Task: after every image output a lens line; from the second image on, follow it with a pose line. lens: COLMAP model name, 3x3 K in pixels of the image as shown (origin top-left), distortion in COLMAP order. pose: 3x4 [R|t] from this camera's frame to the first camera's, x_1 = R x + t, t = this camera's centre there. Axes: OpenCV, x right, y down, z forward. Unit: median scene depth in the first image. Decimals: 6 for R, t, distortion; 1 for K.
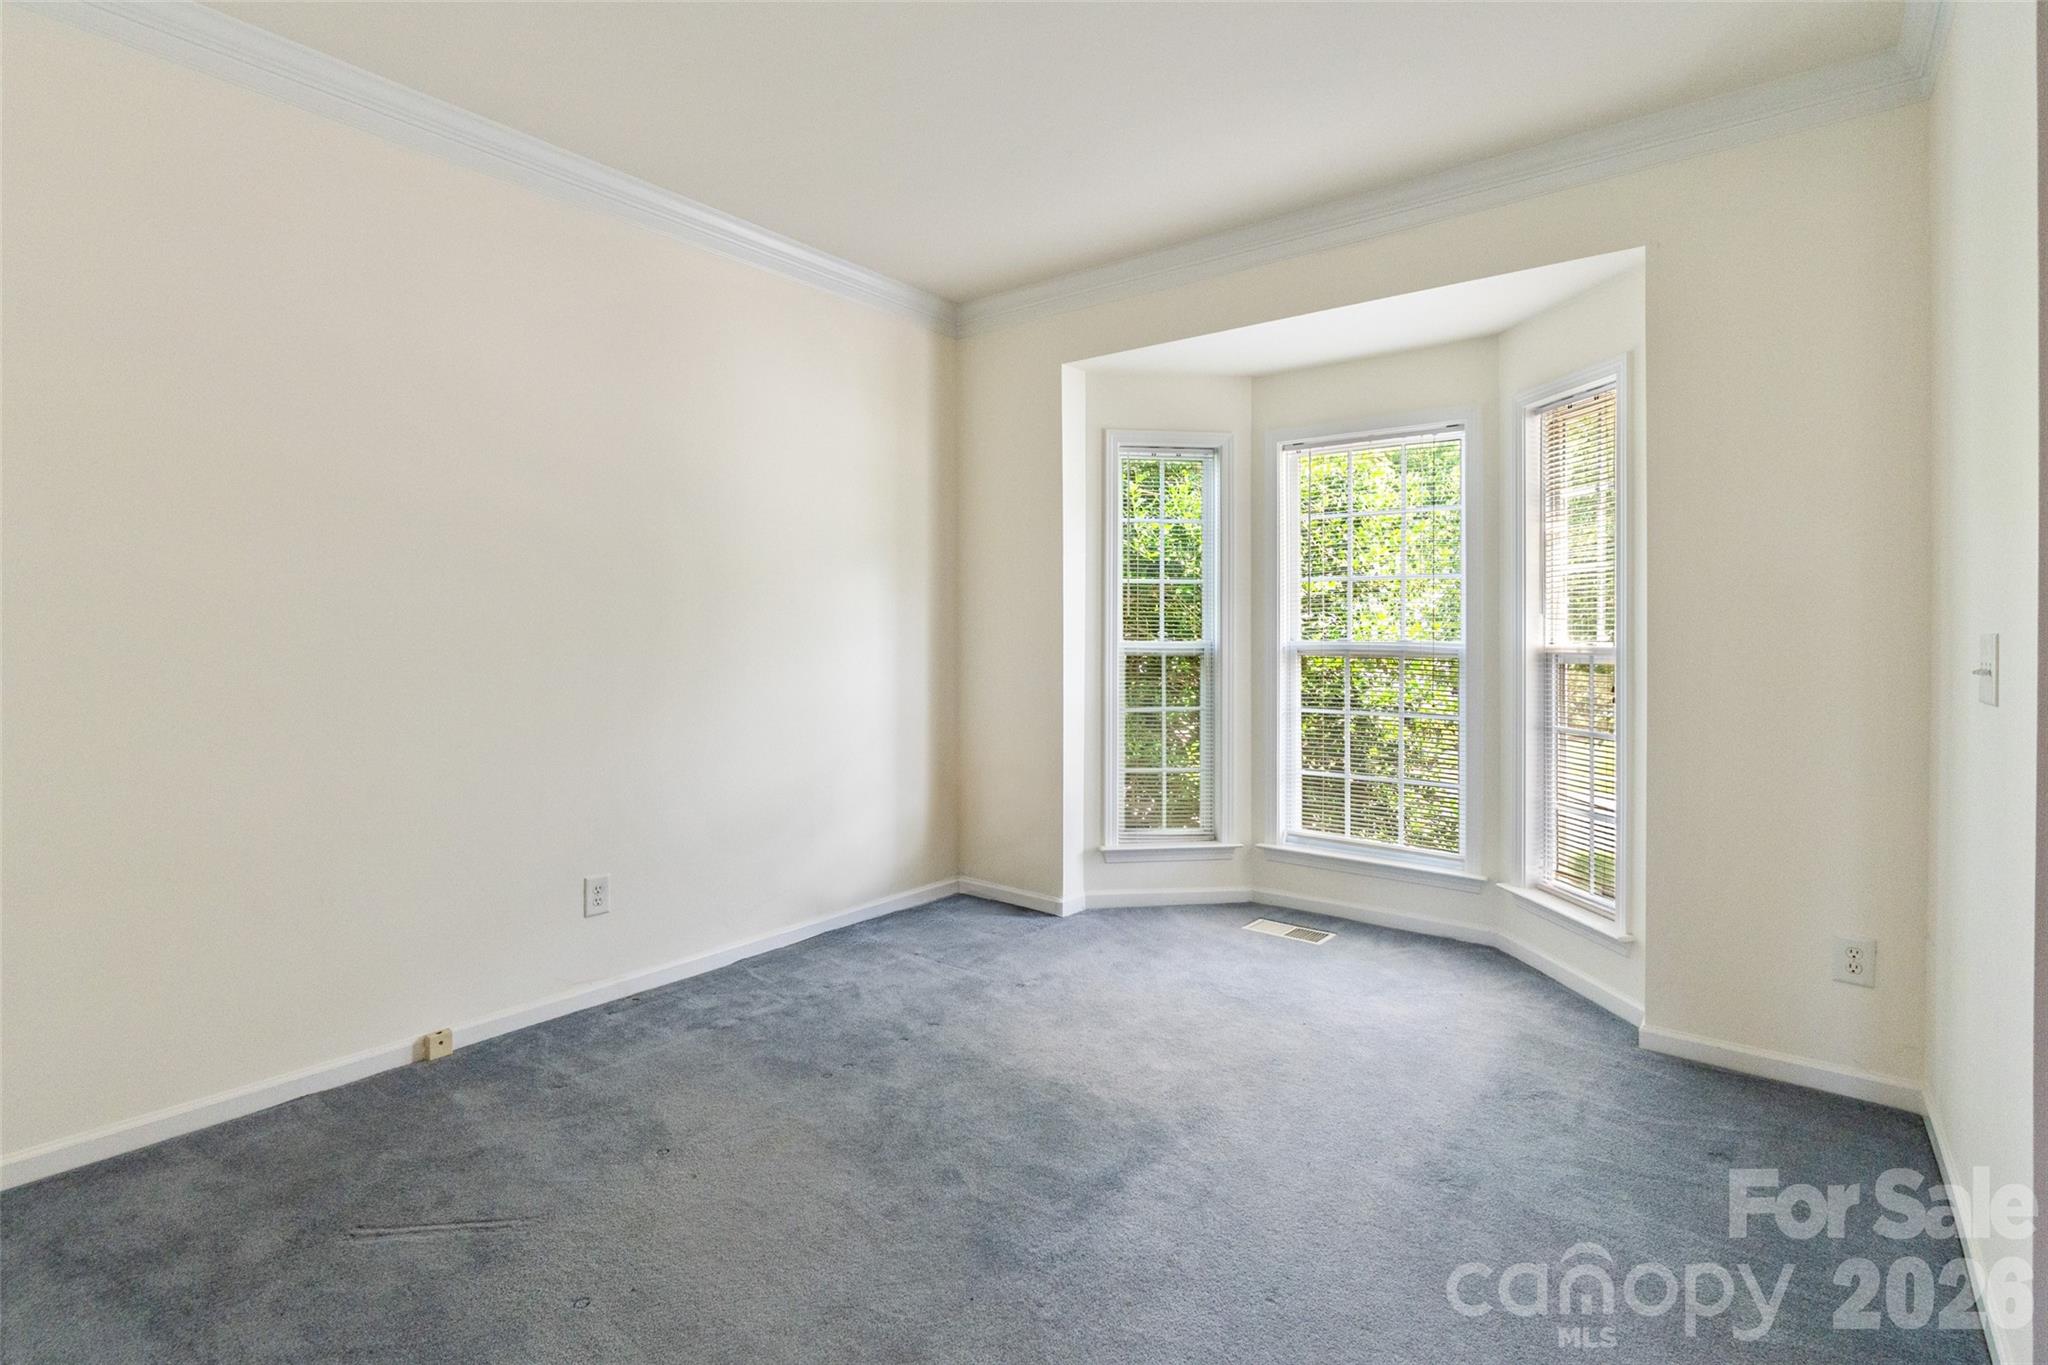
lens RADIAL K [[986.0, 0, 1039.4], [0, 986.0, 630.6], [0, 0, 1]] dist [-0.001522, -0.000208]
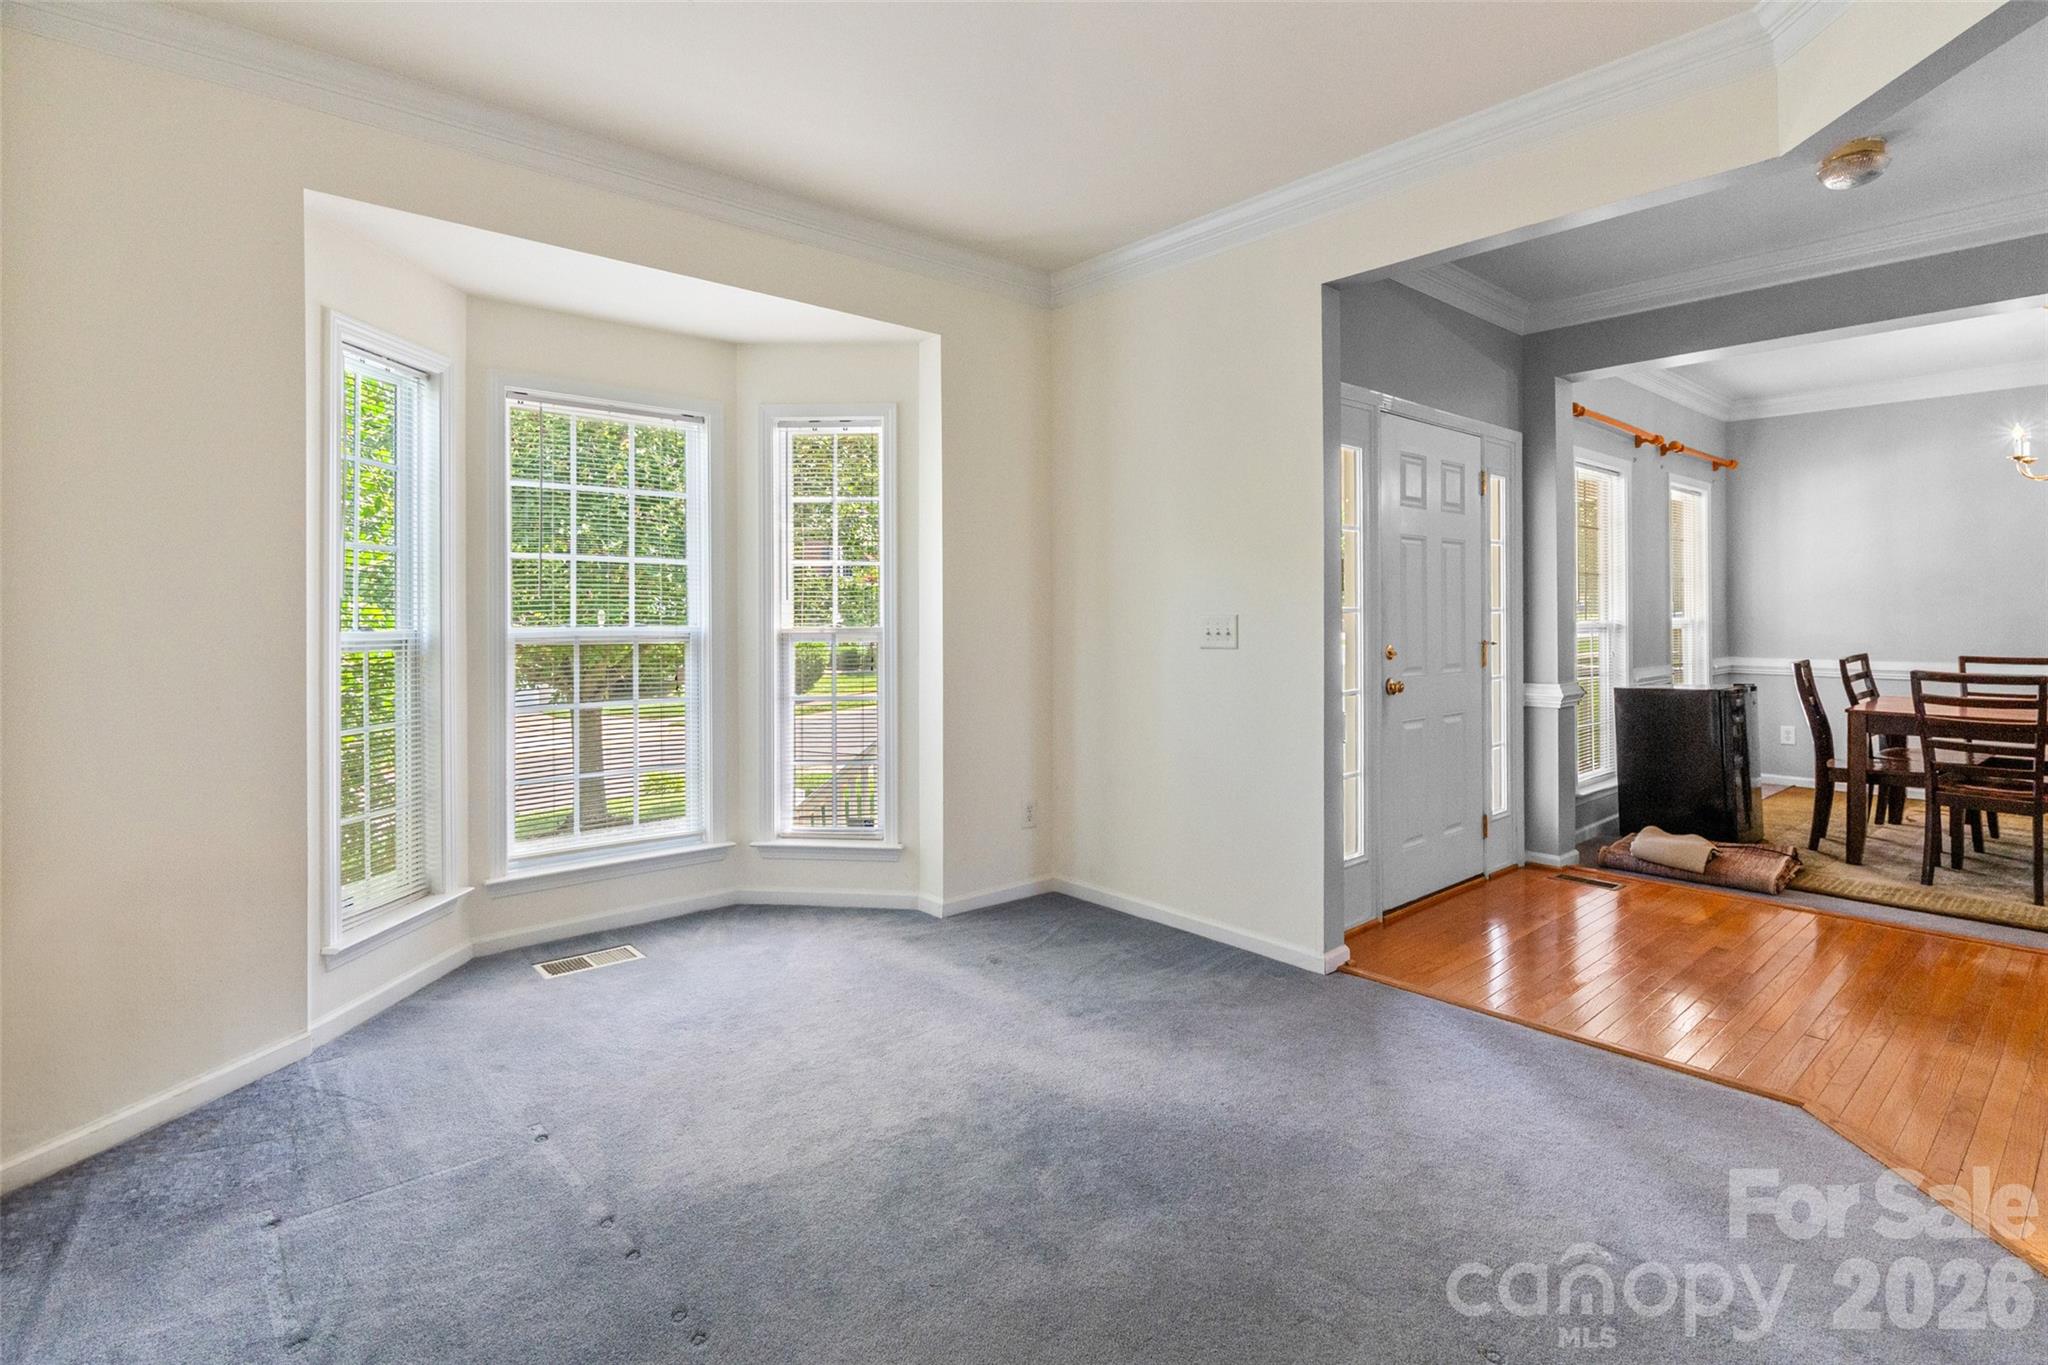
lens RADIAL K [[999.1, 0, 1014.8], [0, 999.1, 608.5], [0, 0, 1]] dist [-0.004042, -0.001425]
pose [[0.183403, 0.002210, 0.983035, -0.594650], [0.001615, 0.999995, -0.002549, -0.003423], [-0.983036, 0.002055, 0.183399, 0.513912]]
